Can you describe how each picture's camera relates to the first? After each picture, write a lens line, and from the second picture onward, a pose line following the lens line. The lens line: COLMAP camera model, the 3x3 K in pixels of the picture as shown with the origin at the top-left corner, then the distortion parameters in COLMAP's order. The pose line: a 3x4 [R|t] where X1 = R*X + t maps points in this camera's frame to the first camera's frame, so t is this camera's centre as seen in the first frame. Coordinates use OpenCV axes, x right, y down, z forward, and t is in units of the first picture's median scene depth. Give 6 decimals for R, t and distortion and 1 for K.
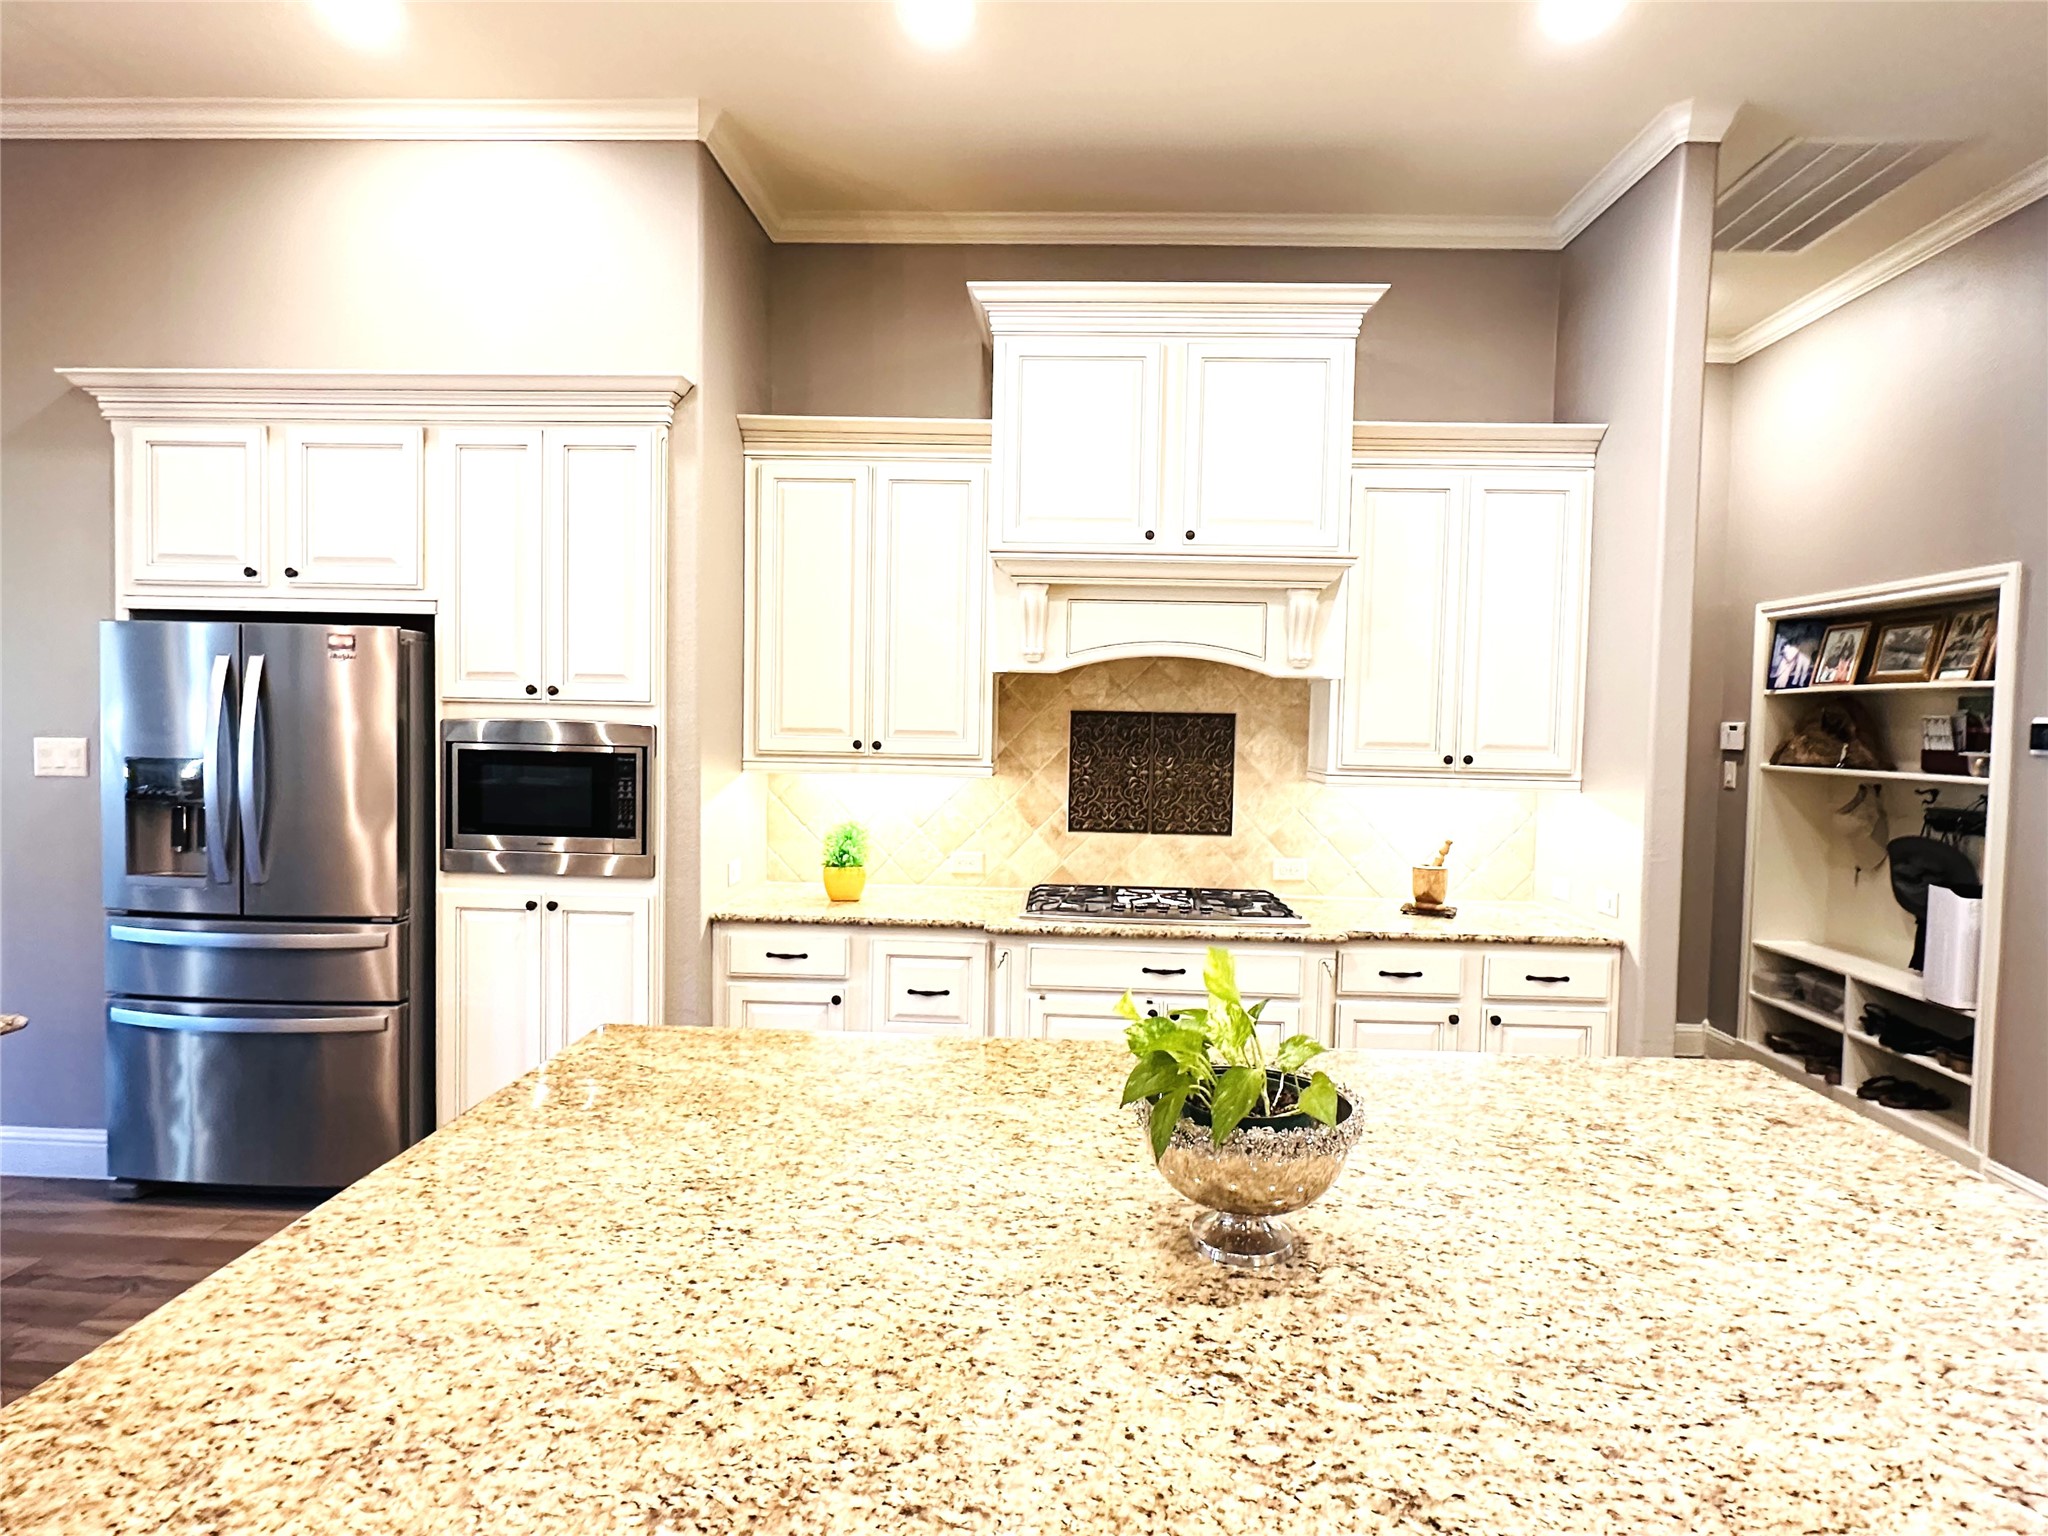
lens RADIAL K [[1042.6, 0, 1031.7], [0, 1042.6, 767.9], [0, 0, 1]] dist [-0.004295, -0.000032]
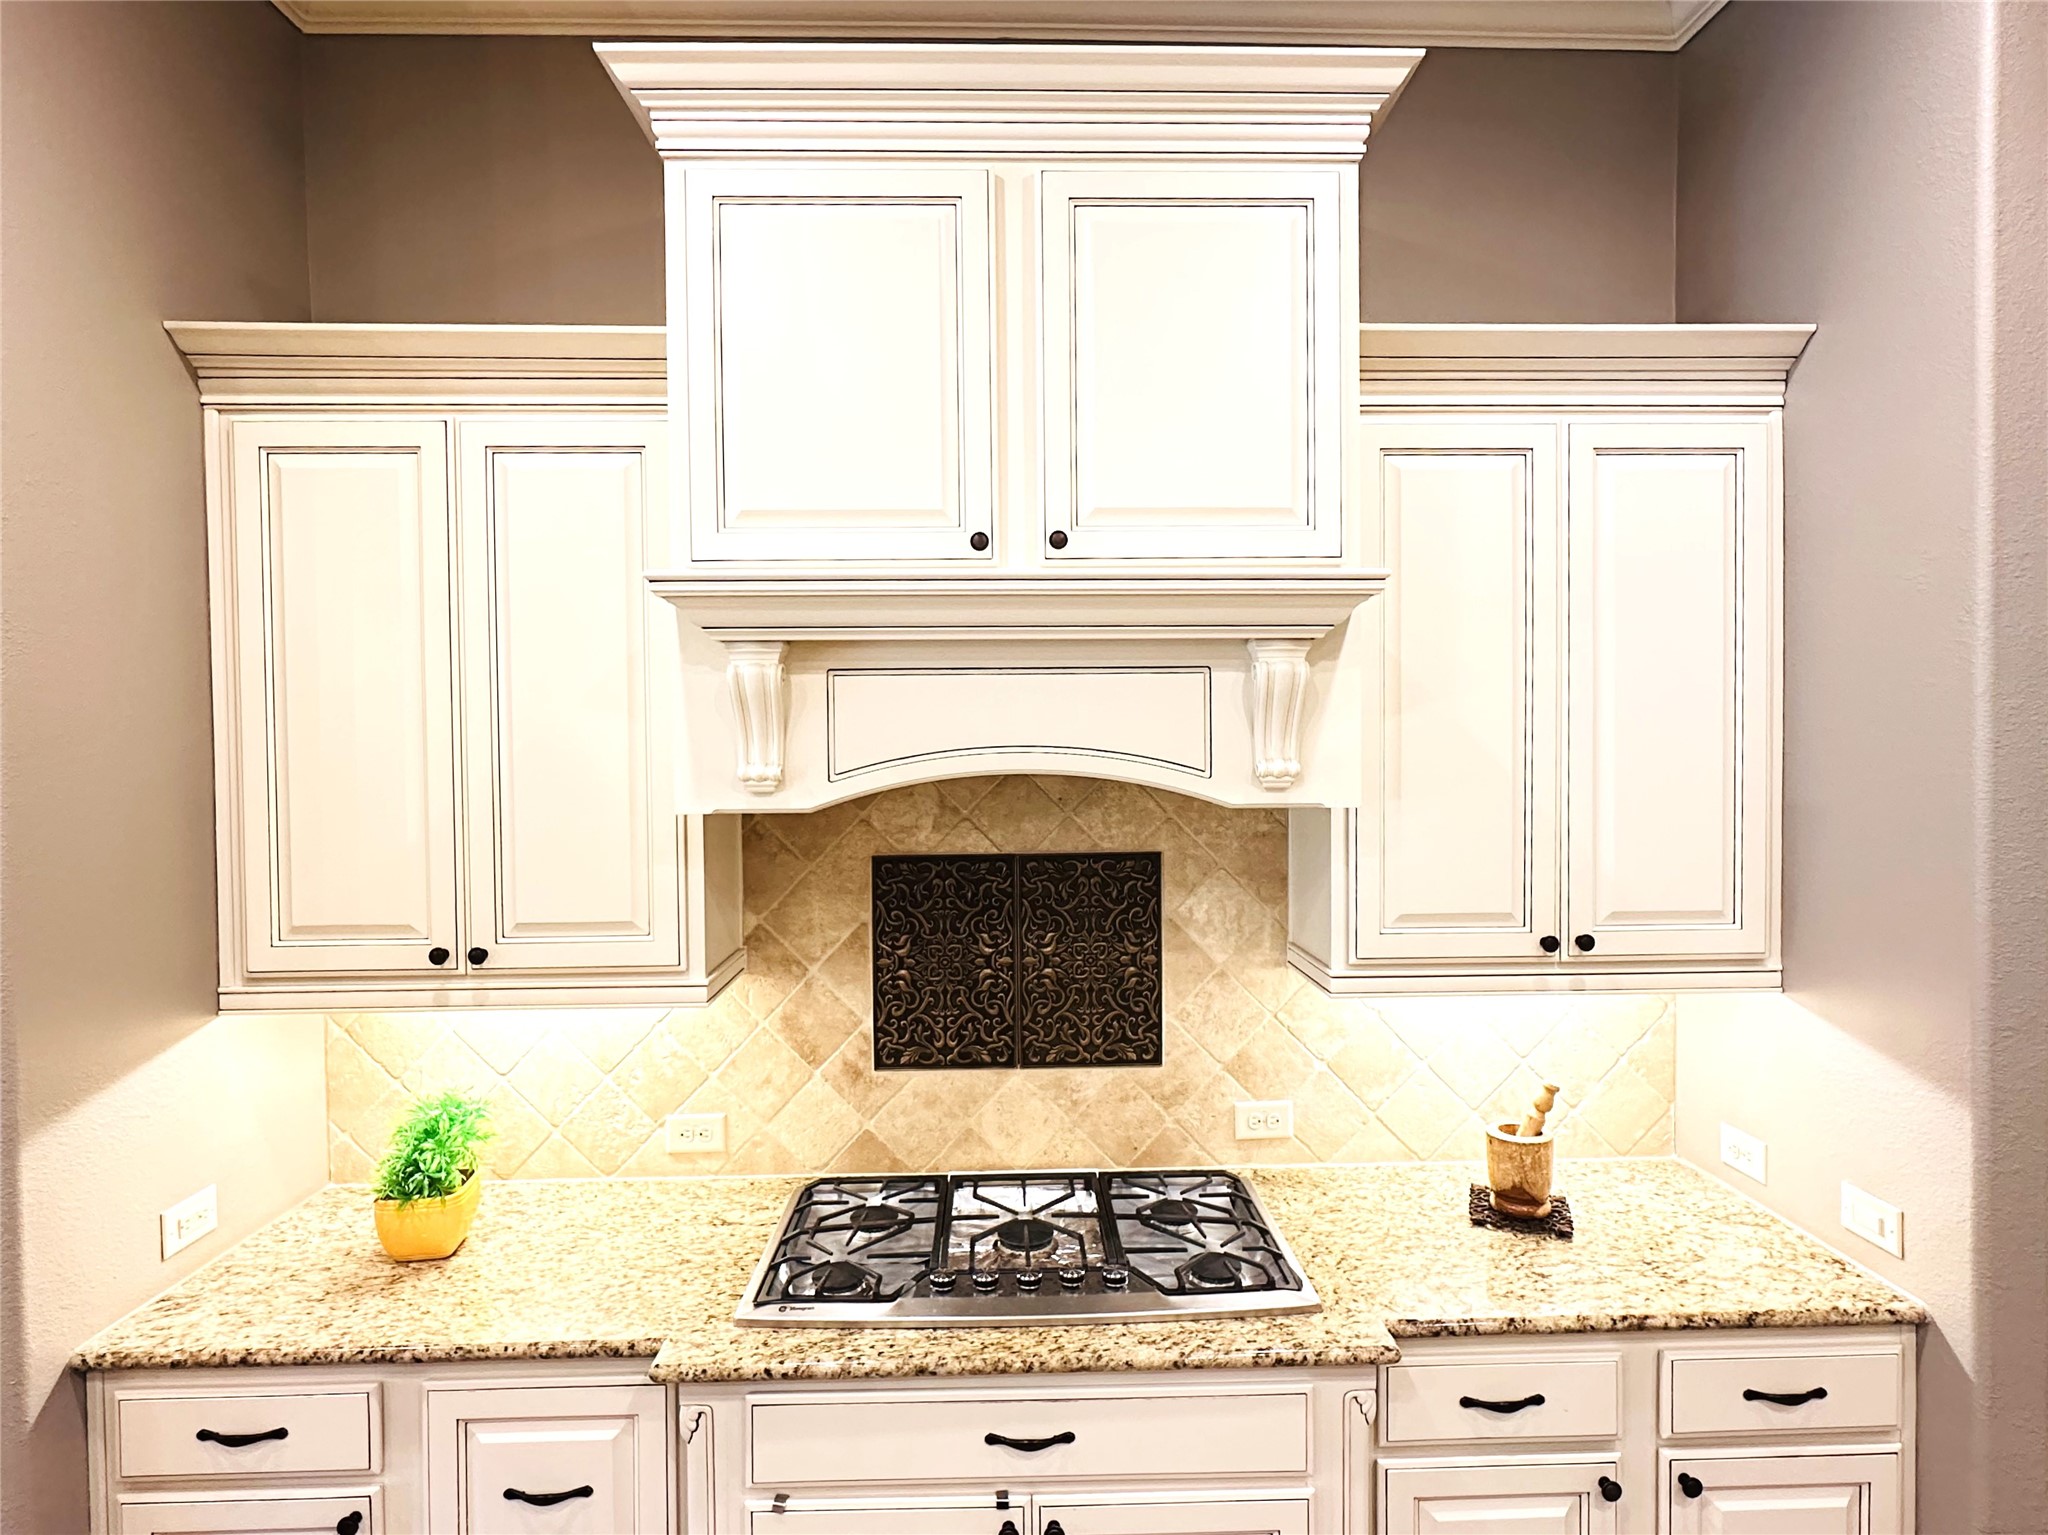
lens RADIAL K [[1085.9, 0, 1024.0], [0, 1085.9, 767.5], [0, 0, 1]] dist [-0.002491, -0.001246]
pose [[0.997700, -0.030920, 0.060329, 0.093358], [0.032570, 0.999116, -0.026563, -0.092229], [-0.059455, 0.028466, 0.997825, 0.442302]]
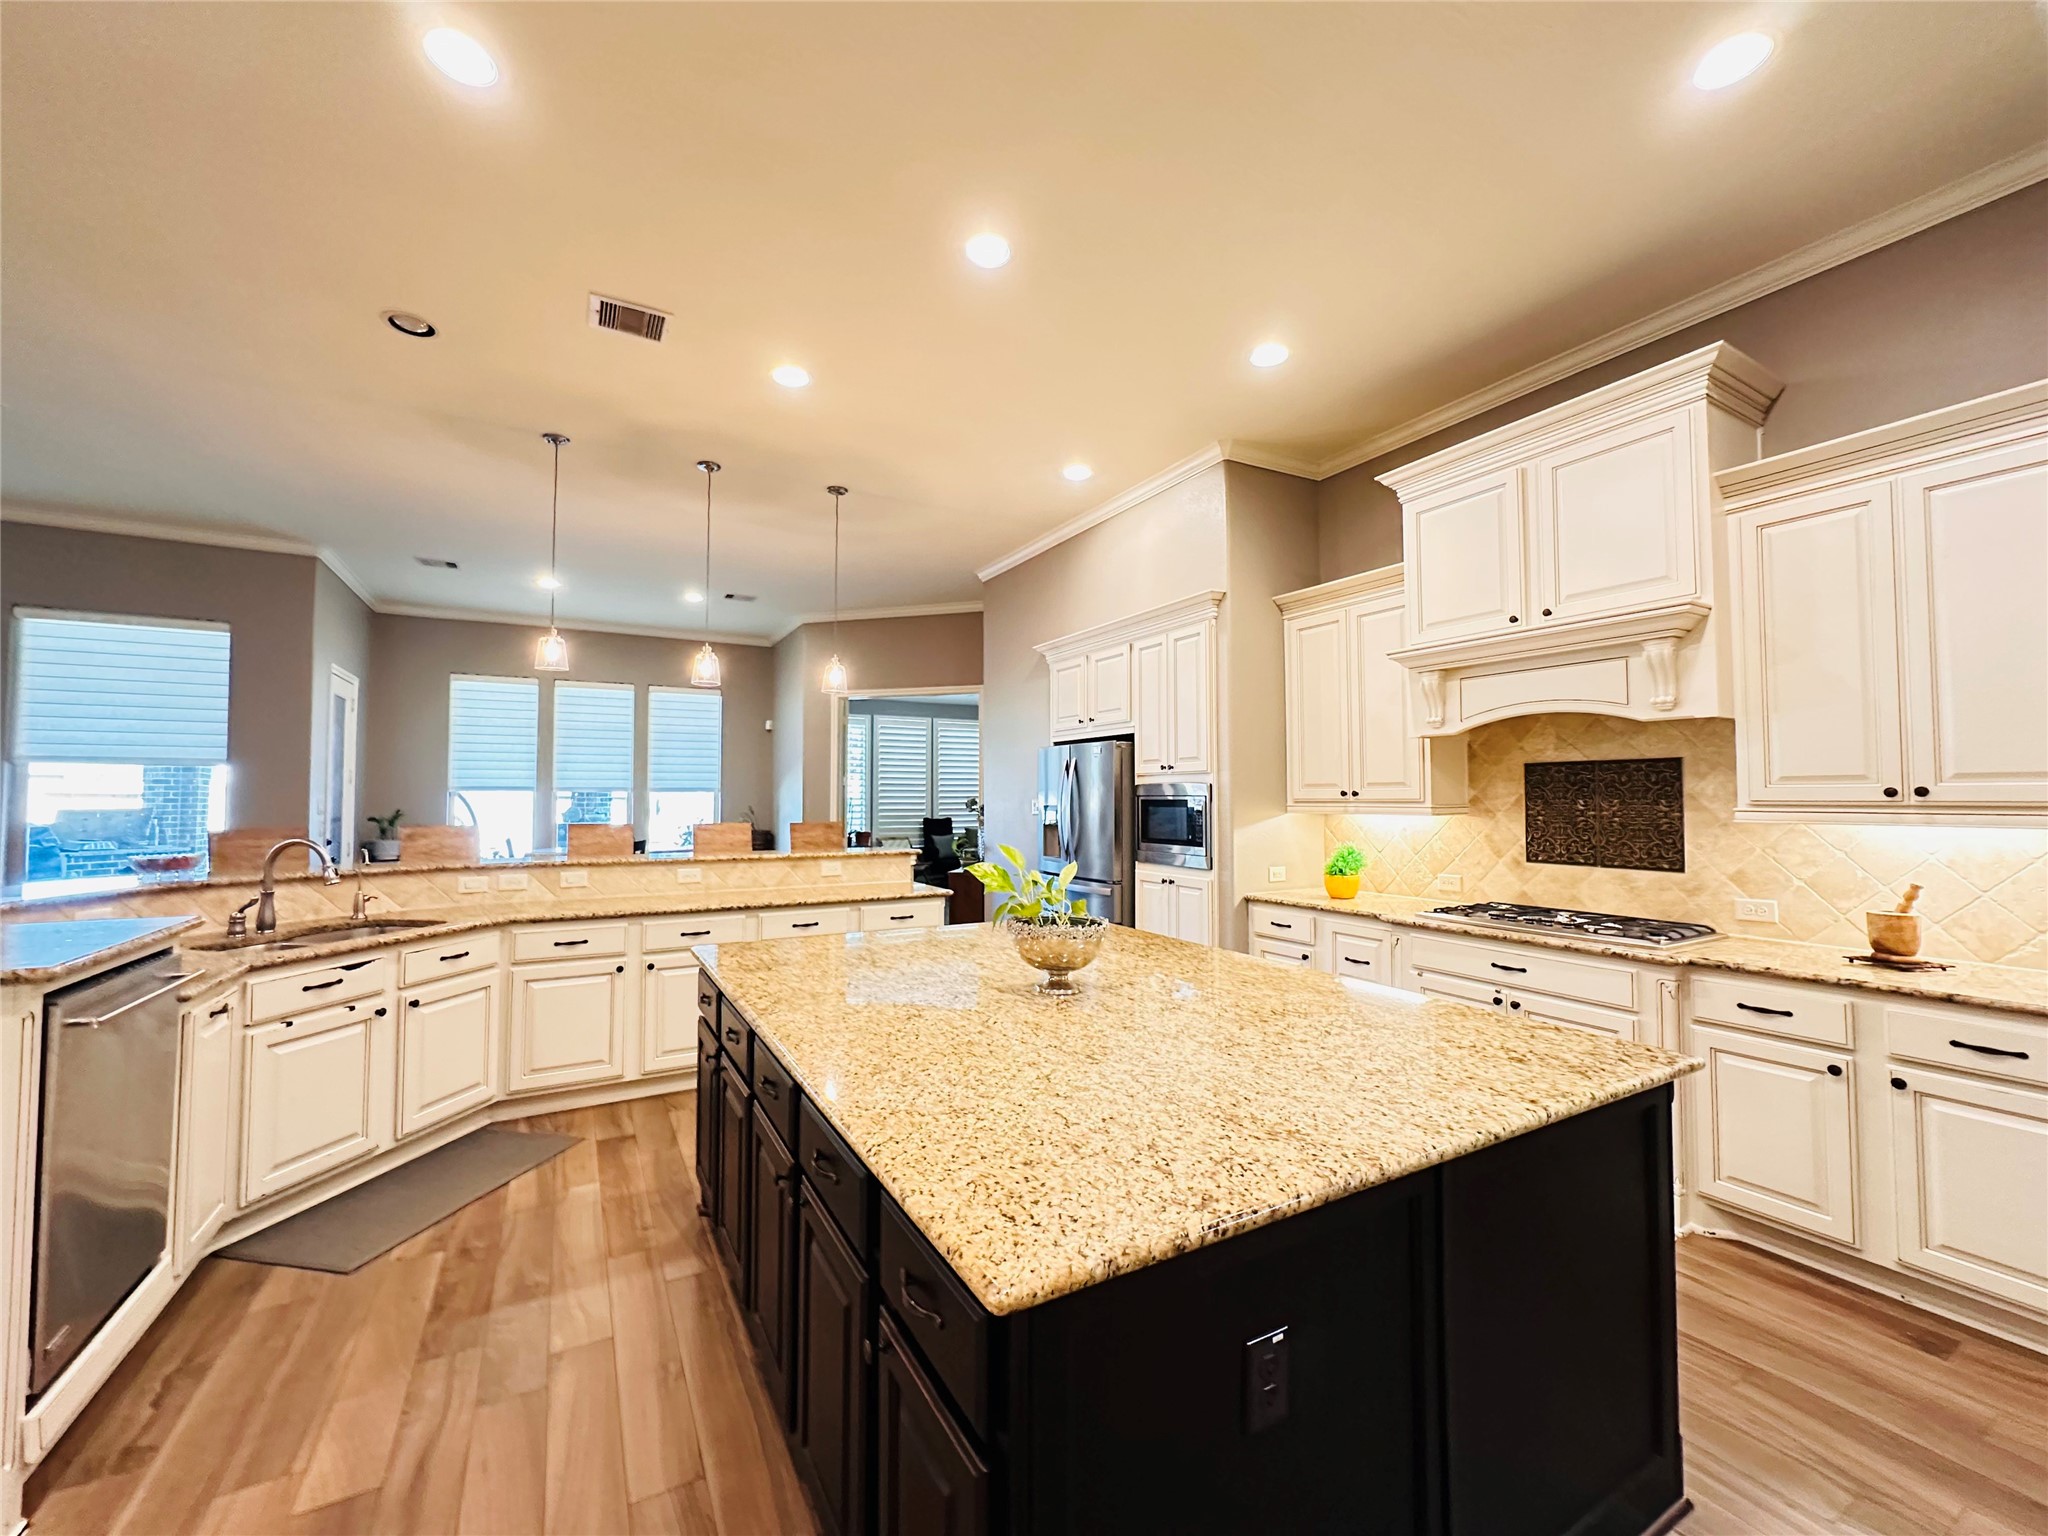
lens RADIAL K [[813.2, 0, 1051.6], [0, 813.2, 773.6], [0, 0, 1]] dist [-0.000008, 0.000118]
pose [[0.546505, -0.048013, -0.836079, 0.582792], [-0.024594, 0.997004, -0.073331, 0.045013], [0.837095, 0.060638, 0.543687, 0.010914]]
